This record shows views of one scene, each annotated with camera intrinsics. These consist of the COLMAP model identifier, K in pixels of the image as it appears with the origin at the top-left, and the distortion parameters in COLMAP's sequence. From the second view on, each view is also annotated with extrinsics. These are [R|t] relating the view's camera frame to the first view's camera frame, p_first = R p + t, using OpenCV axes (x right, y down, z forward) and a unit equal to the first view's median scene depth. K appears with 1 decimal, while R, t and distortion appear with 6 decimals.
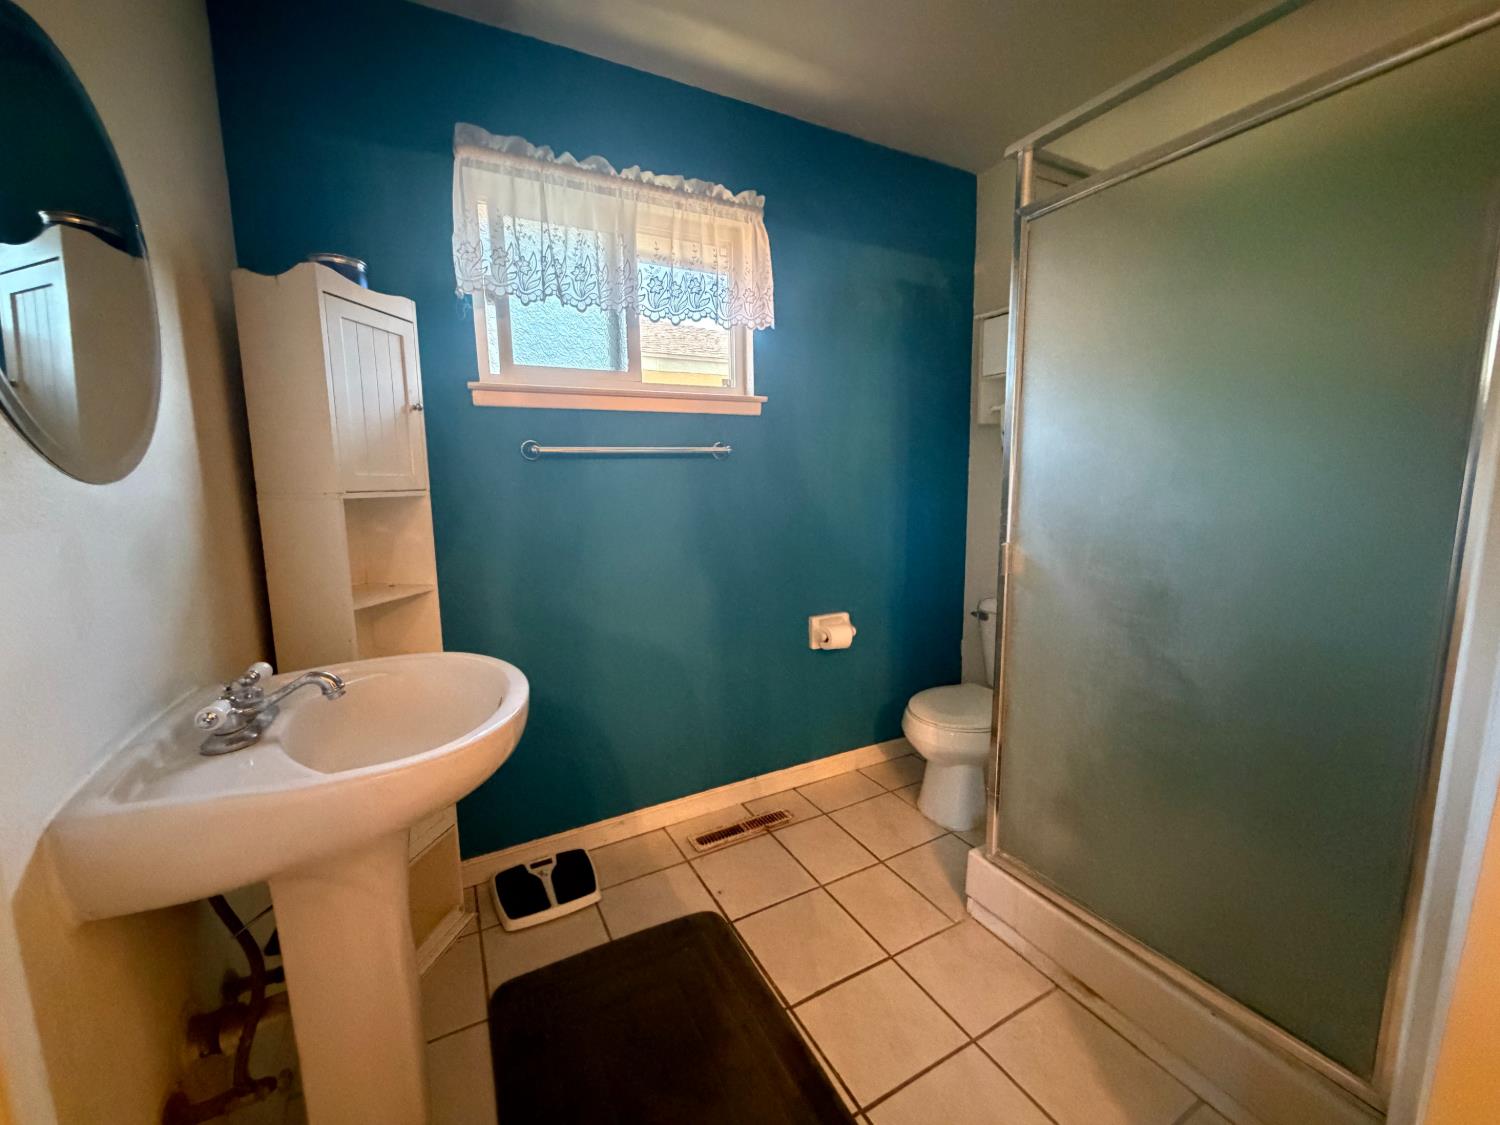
lens RADIAL K [[600.4, 0, 753.2], [0, 600.4, 559.8], [0, 0, 1]] dist [-0.000662, -0.000218]
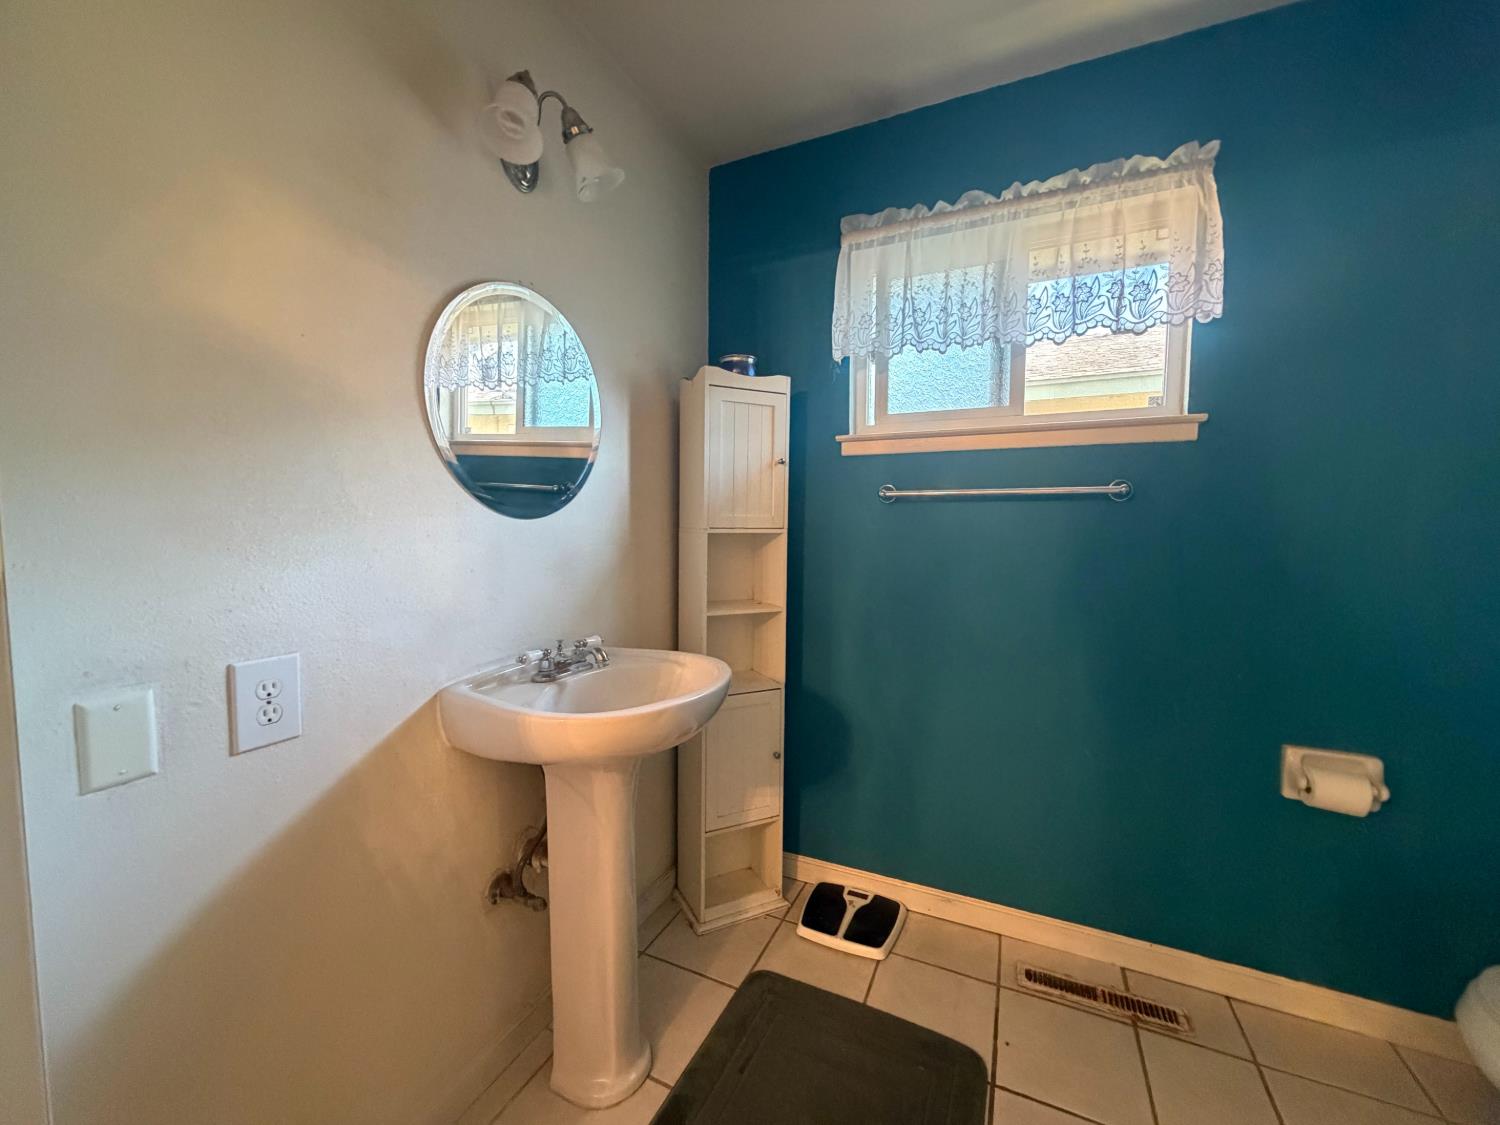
lens RADIAL K [[600.4, 0, 751.5], [0, 600.4, 561.1], [0, 0, 1]] dist [-0.000662, -0.000218]
pose [[0.597433, 0.073302, -0.798562, 0.329210], [-0.126315, 0.991984, -0.003444, -0.032941], [0.791908, 0.102928, 0.601903, 0.191469]]
